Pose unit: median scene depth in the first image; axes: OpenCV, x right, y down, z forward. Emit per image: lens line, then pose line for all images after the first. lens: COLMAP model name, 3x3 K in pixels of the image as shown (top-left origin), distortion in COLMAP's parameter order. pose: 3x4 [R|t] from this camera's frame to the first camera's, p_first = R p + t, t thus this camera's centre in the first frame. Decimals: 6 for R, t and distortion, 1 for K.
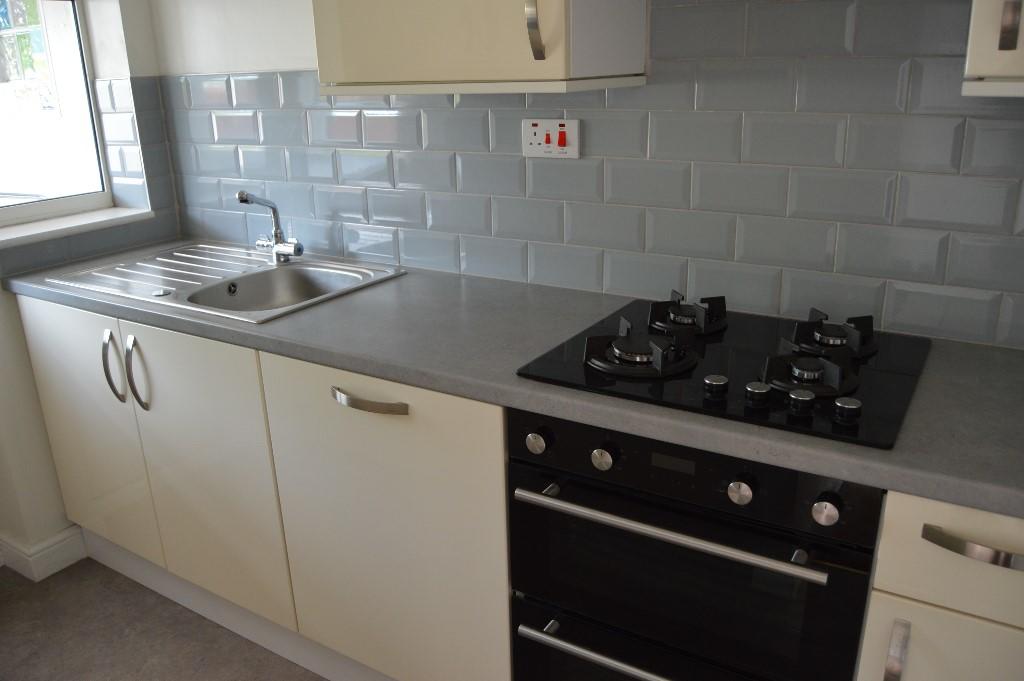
lens RADIAL K [[776.4, 0, 512.0], [0, 776.4, 340.5], [0, 0, 1]] dist [-0.035265, -0.002039]
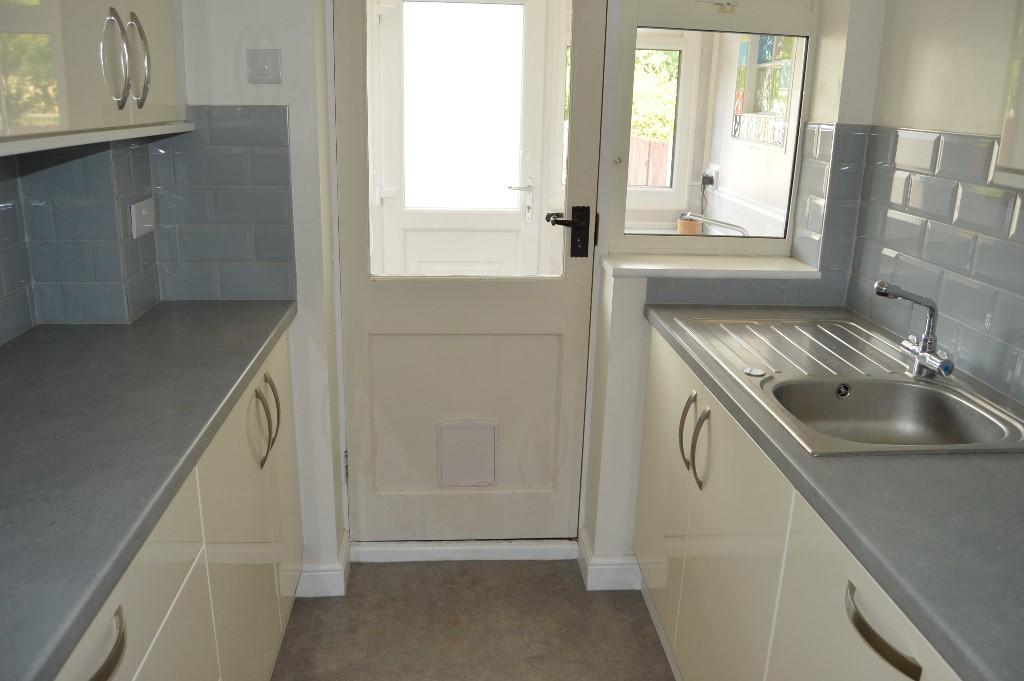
lens RADIAL K [[809.7, 0, 512.0], [0, 809.7, 340.5], [0, 0, 1]] dist [-0.057243, -0.003156]
pose [[0.580753, 0.274826, -0.766288, 0.063553], [-0.304156, 0.946377, 0.108900, -0.093655], [0.755126, 0.169827, 0.633201, 0.172140]]
